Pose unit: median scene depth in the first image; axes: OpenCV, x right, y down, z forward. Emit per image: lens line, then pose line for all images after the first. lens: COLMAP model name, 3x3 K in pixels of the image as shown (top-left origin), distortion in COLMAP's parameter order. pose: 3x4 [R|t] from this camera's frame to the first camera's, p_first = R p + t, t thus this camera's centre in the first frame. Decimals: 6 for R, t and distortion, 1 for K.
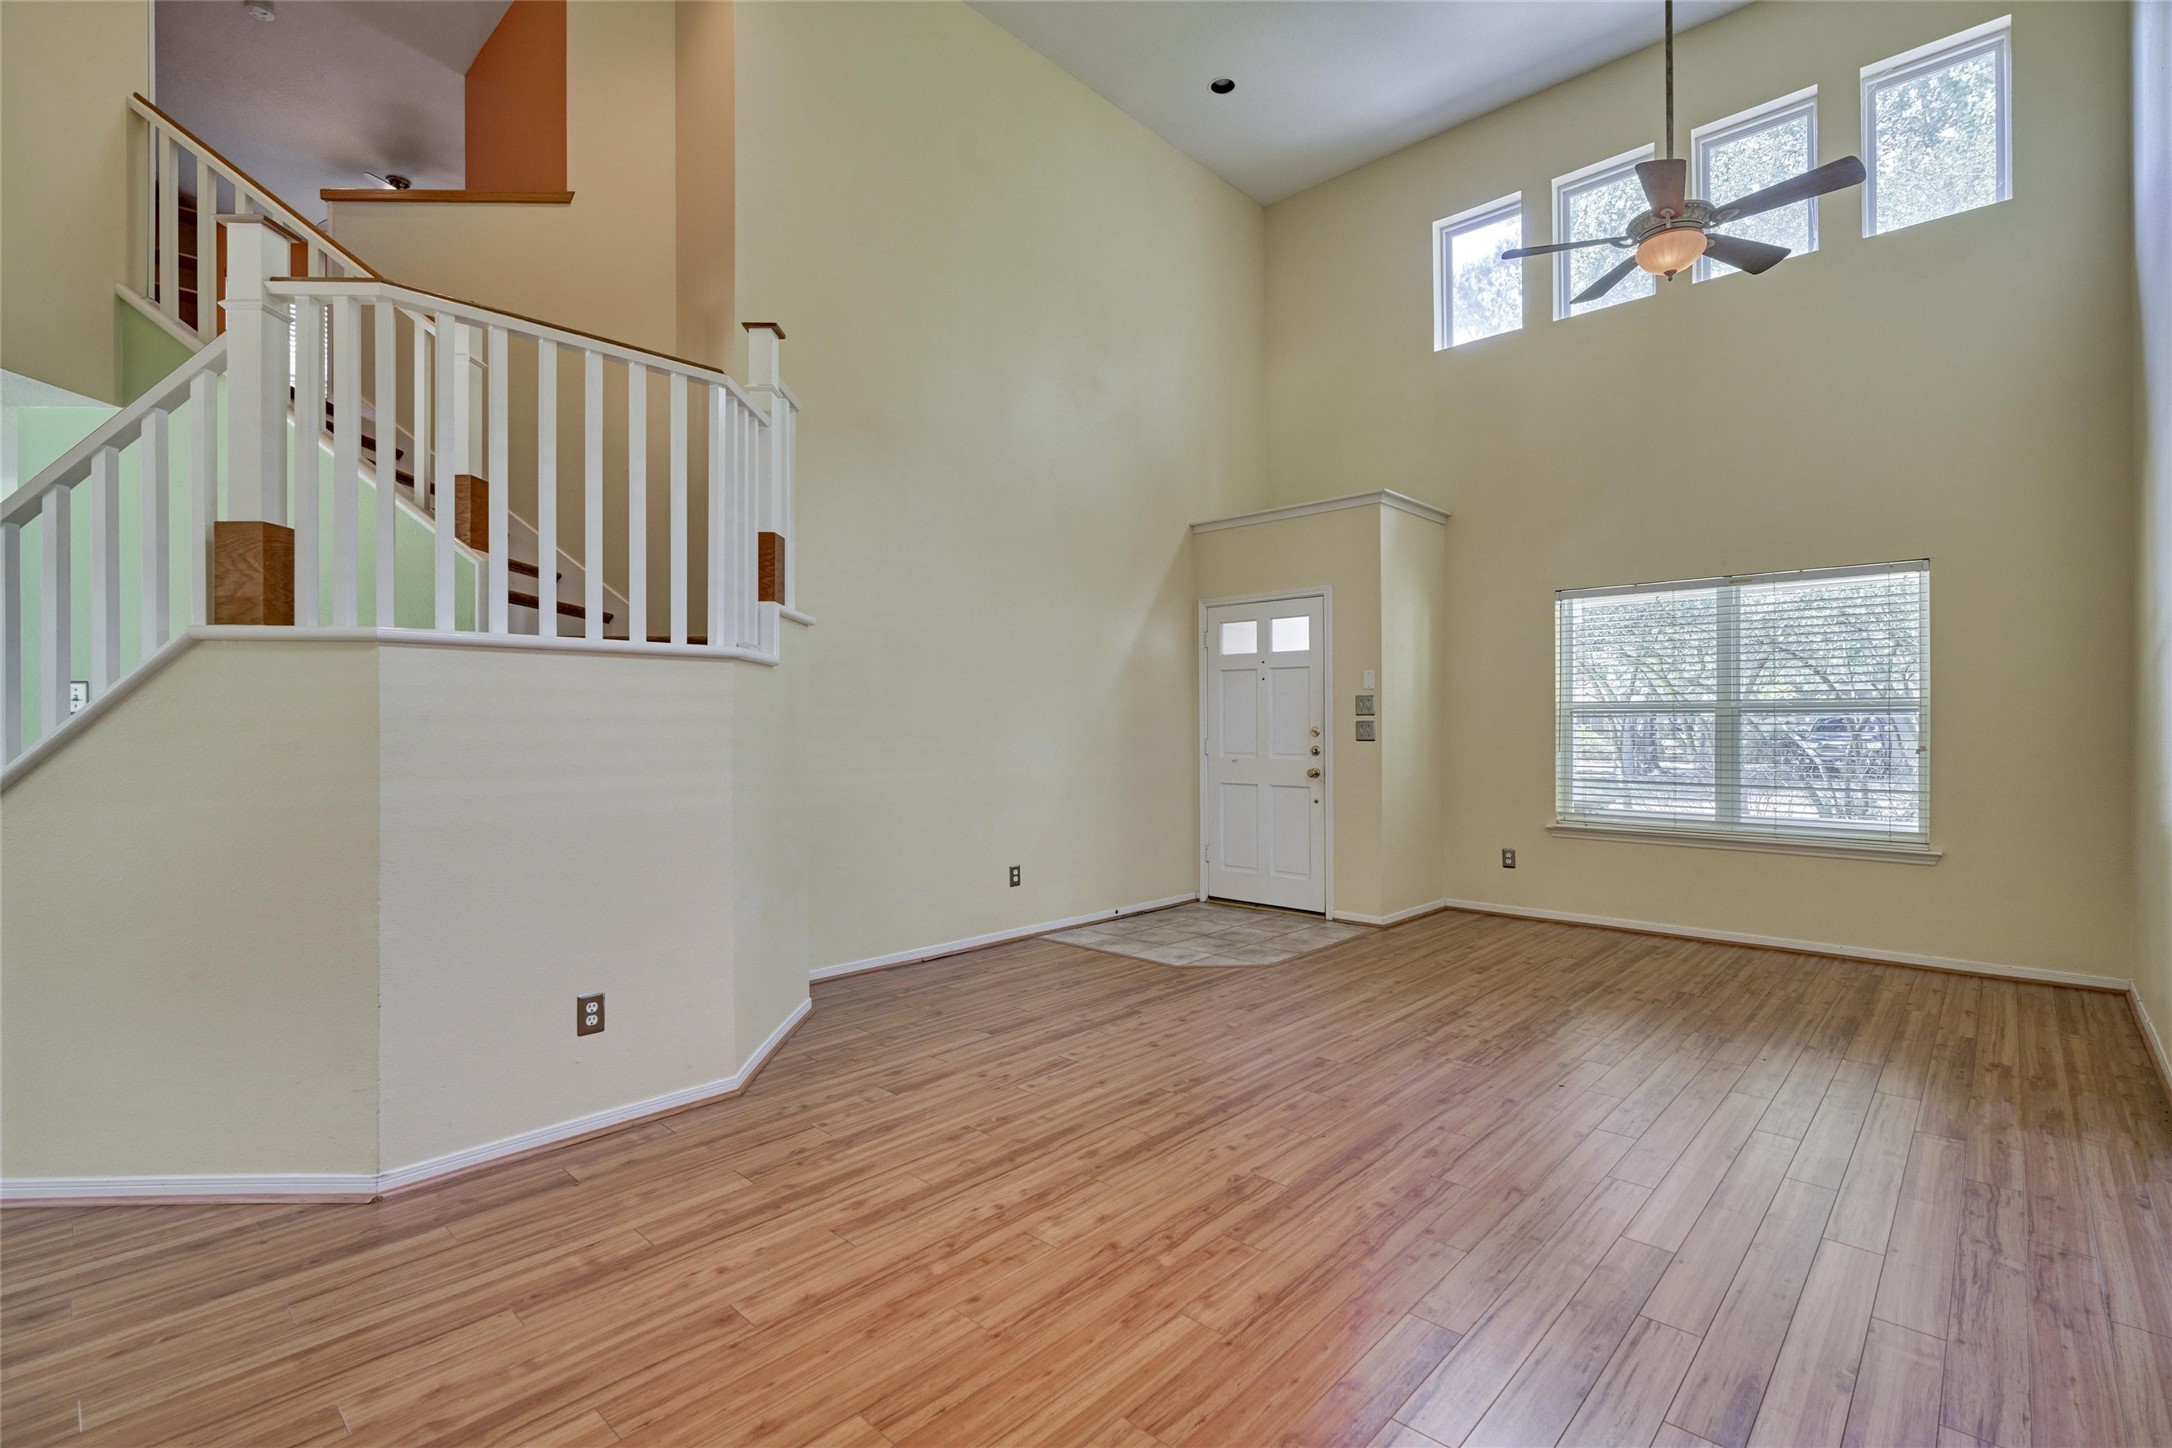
lens RADIAL K [[998.7, 0, 1086.0], [0, 998.7, 724.0], [0, 0, 1]] dist [-0.003427, 0.000492]
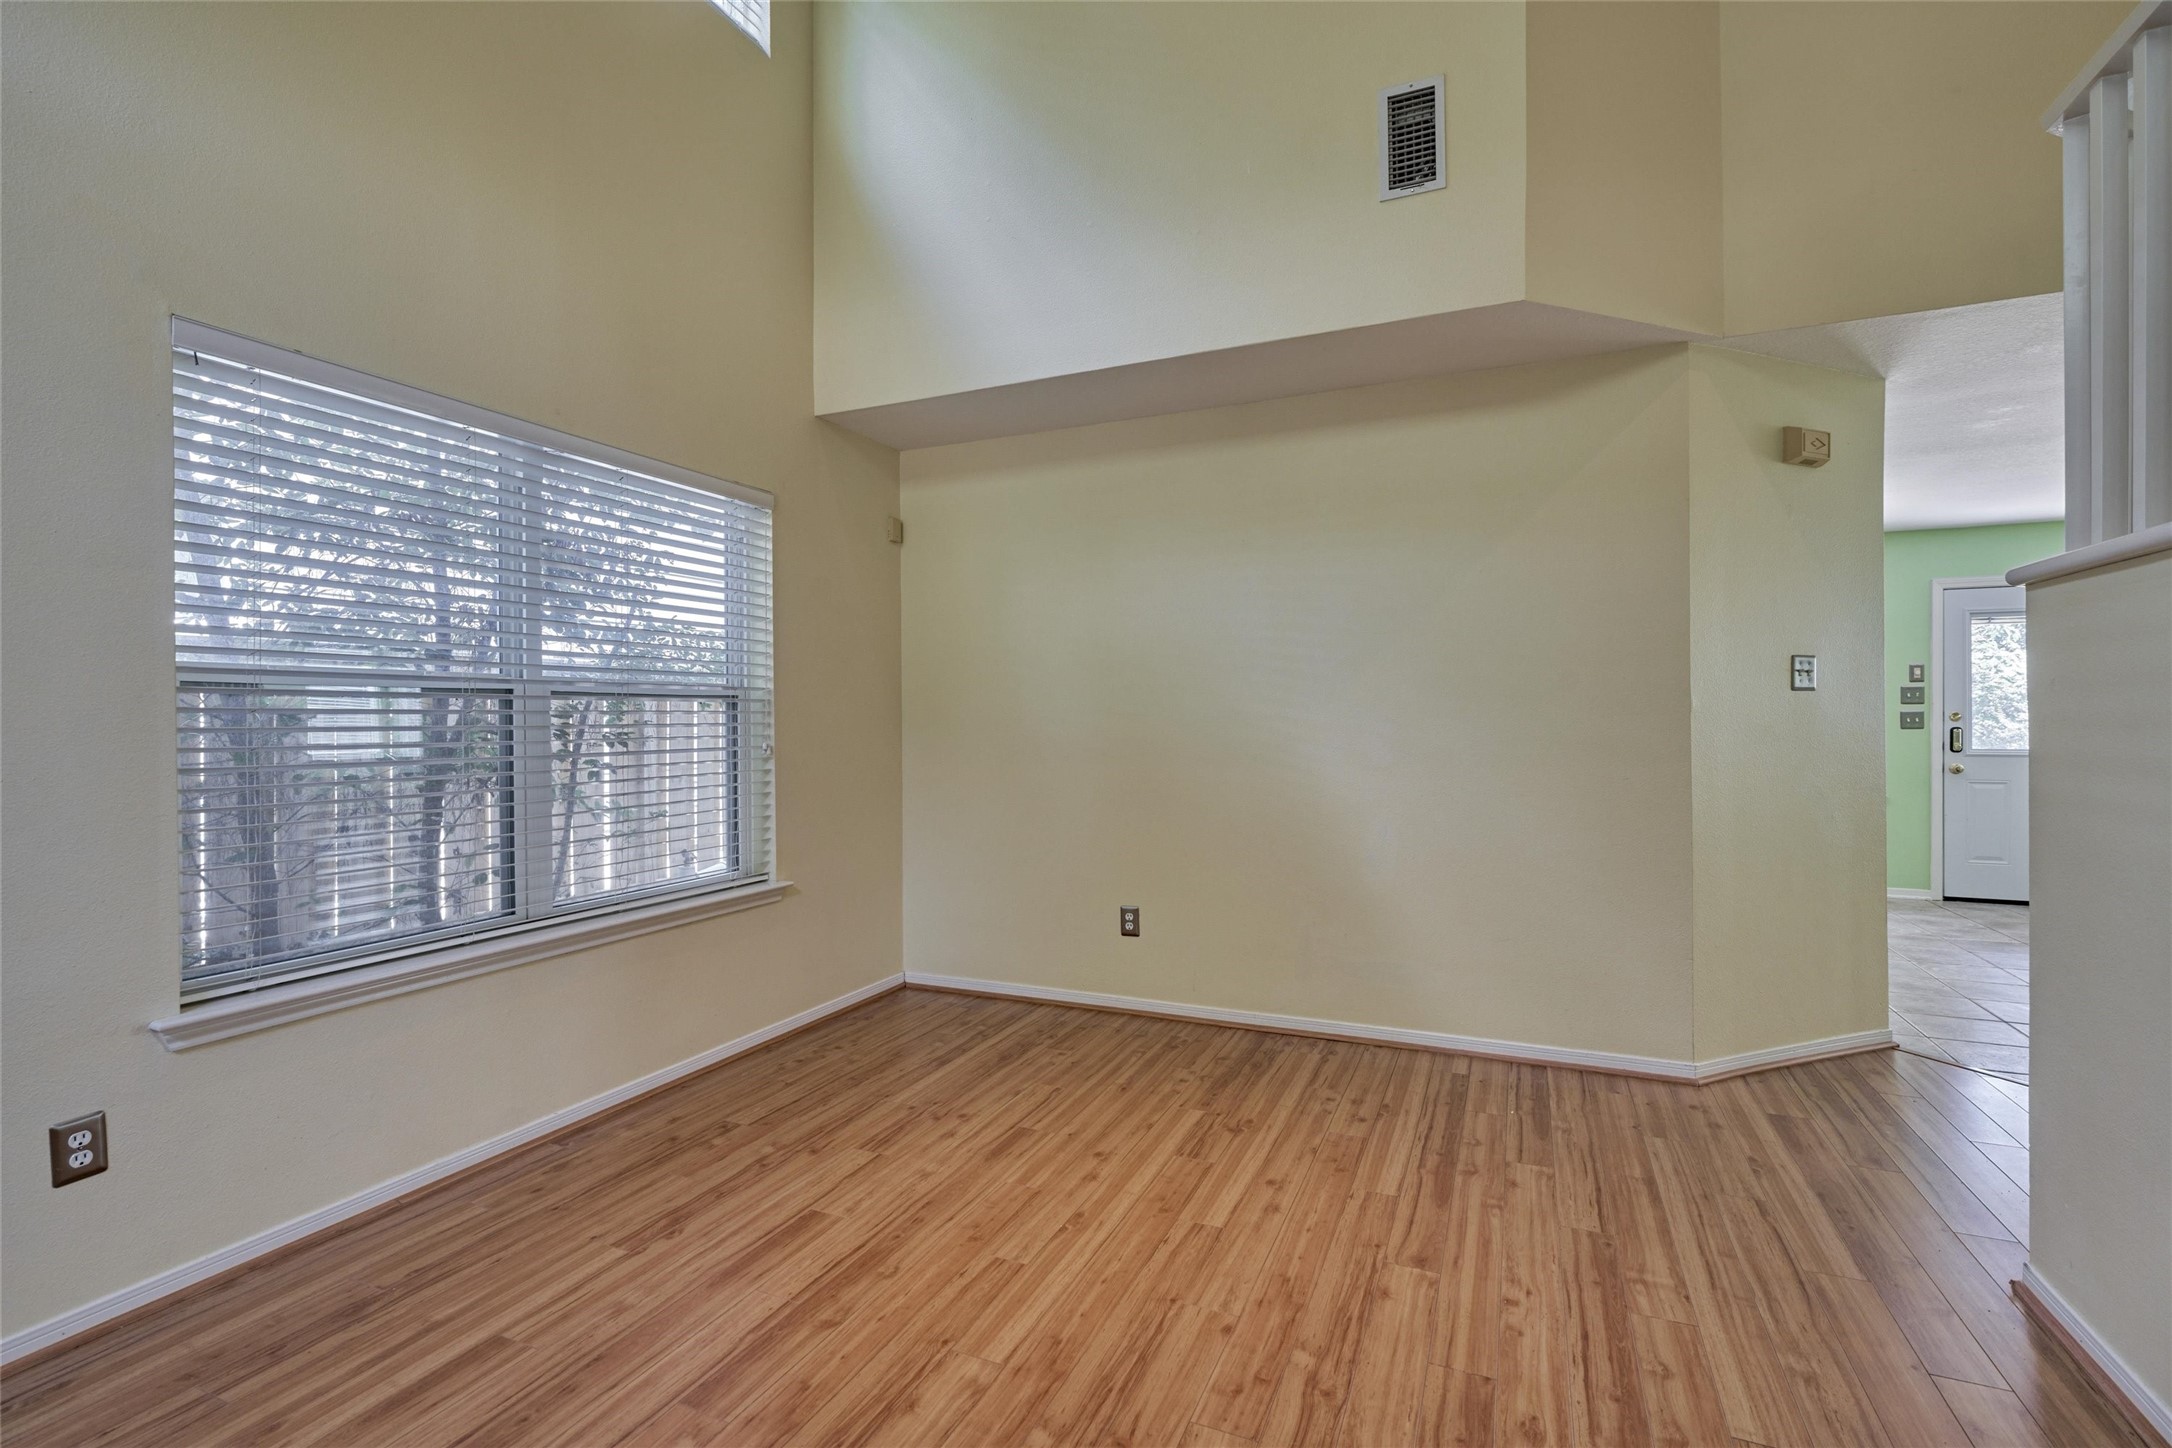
lens RADIAL K [[977.7, 0, 1091.1], [0, 977.7, 722.8], [0, 0, 1]] dist [-0.005168, 0.001407]
pose [[-0.943510, 0.007988, -0.331248, 0.153021], [0.006842, 0.999966, 0.004627, 0.009639], [0.331273, 0.002100, -0.943532, 0.932220]]
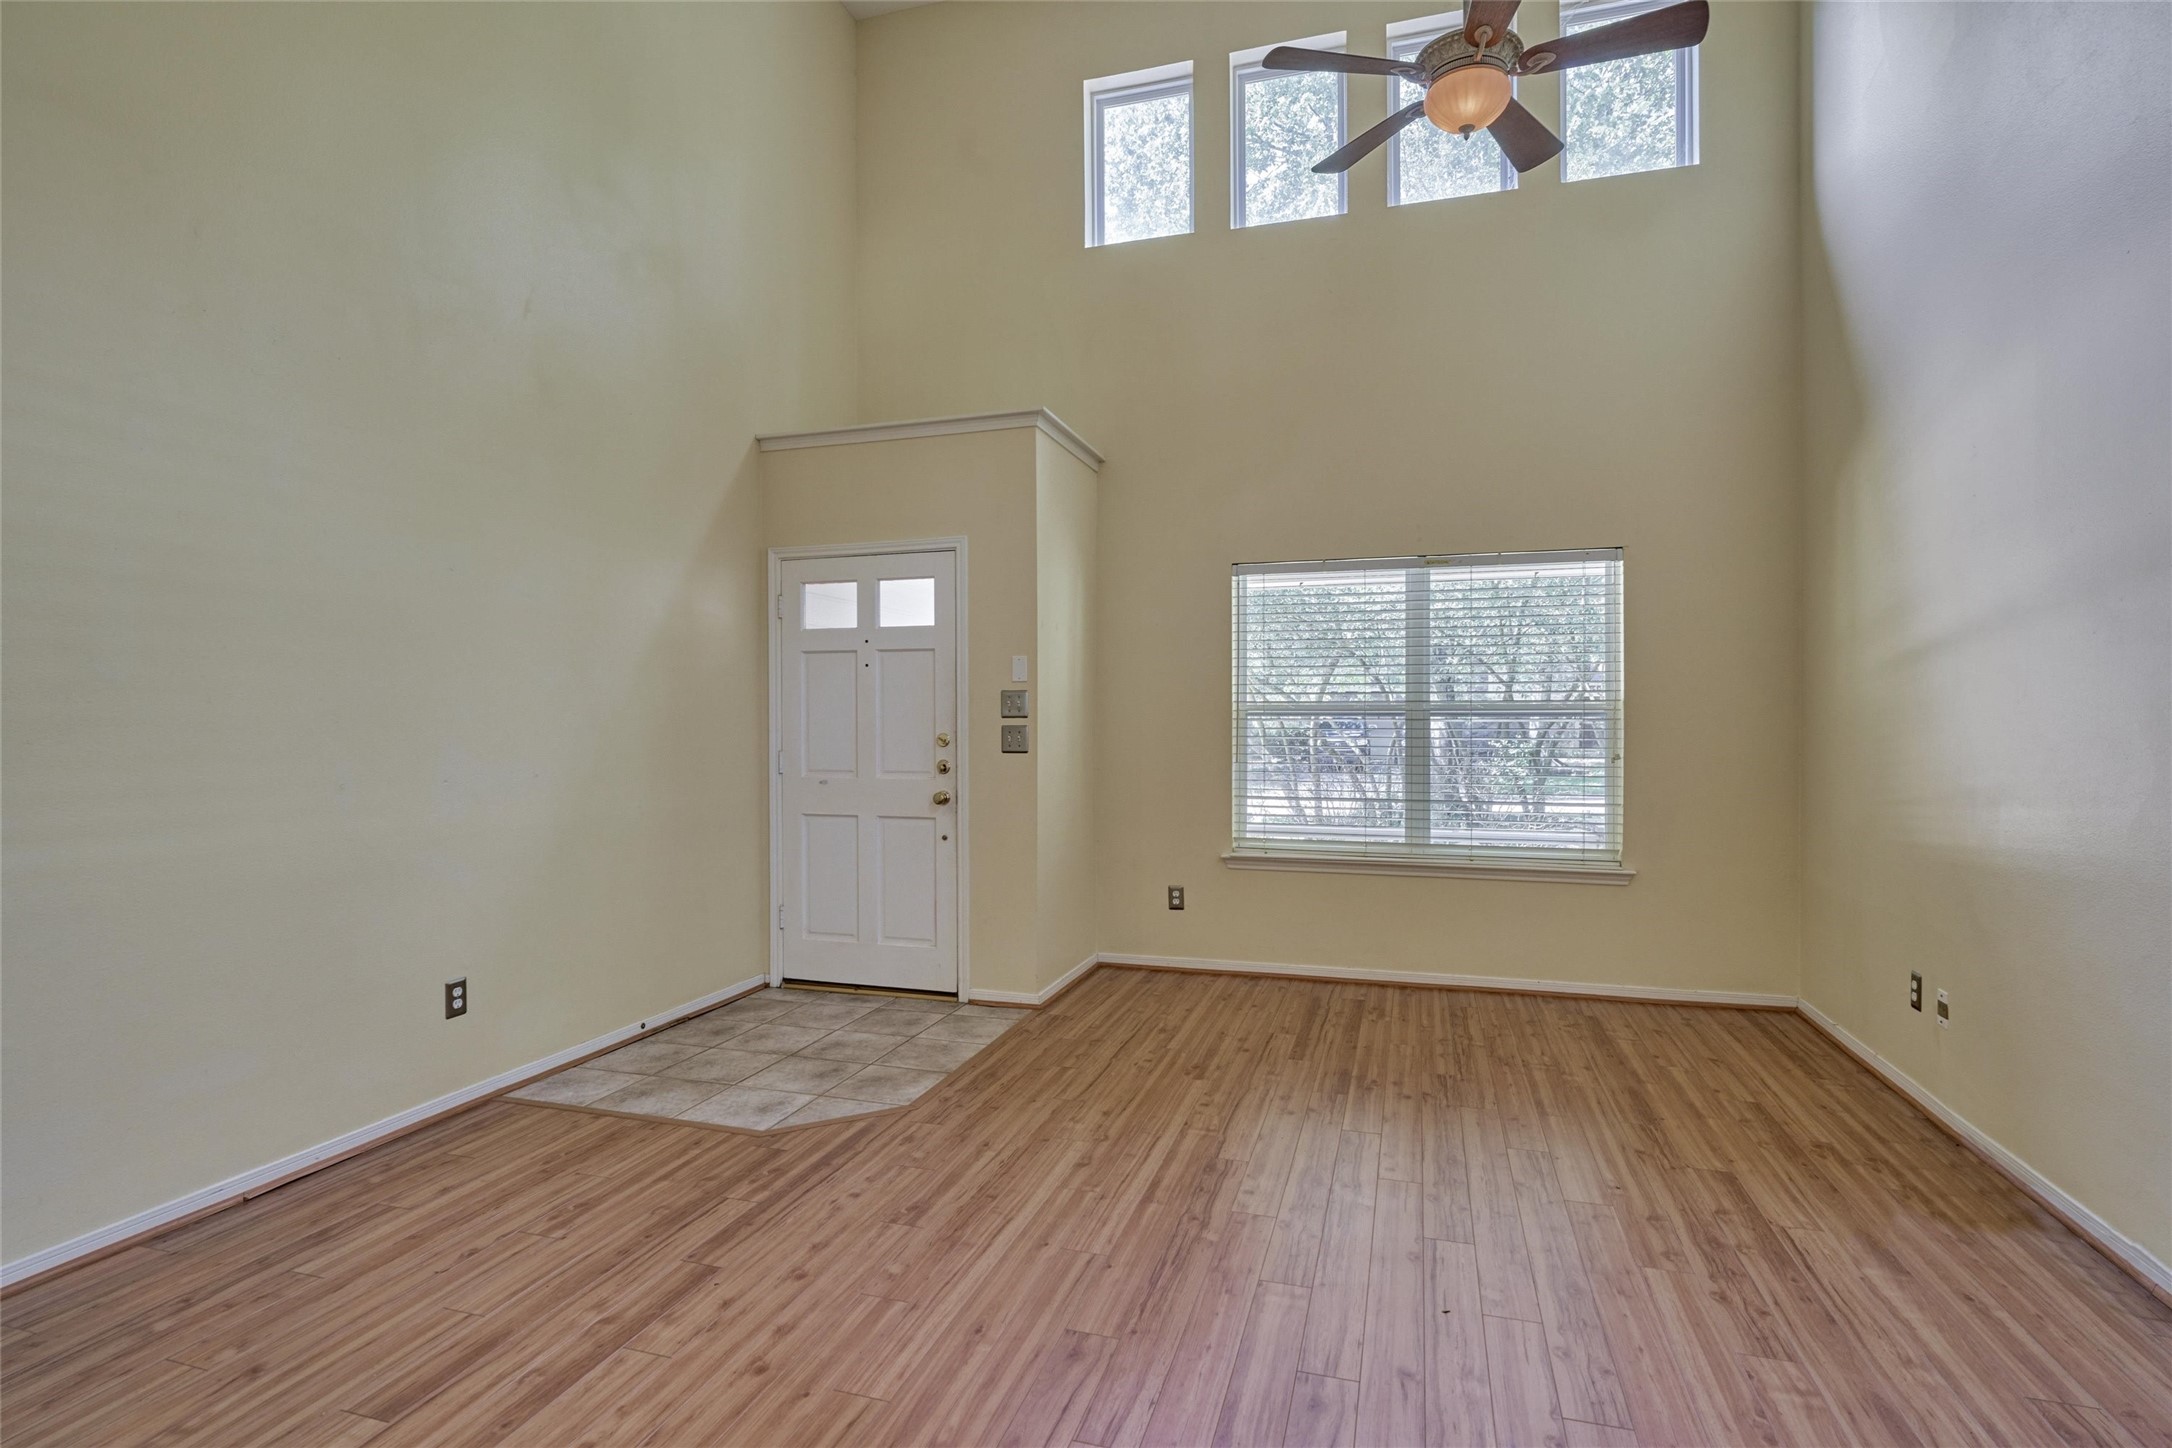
lens RADIAL K [[1072.7, 0, 1089.1], [0, 1072.7, 719.3], [0, 0, 1]] dist [-0.004172, 0.001166]
pose [[0.899365, 0.001040, 0.437197, -0.018646], [-0.000119, 0.999998, -0.002134, -0.008555], [-0.437198, 0.001867, 0.899363, 0.399657]]
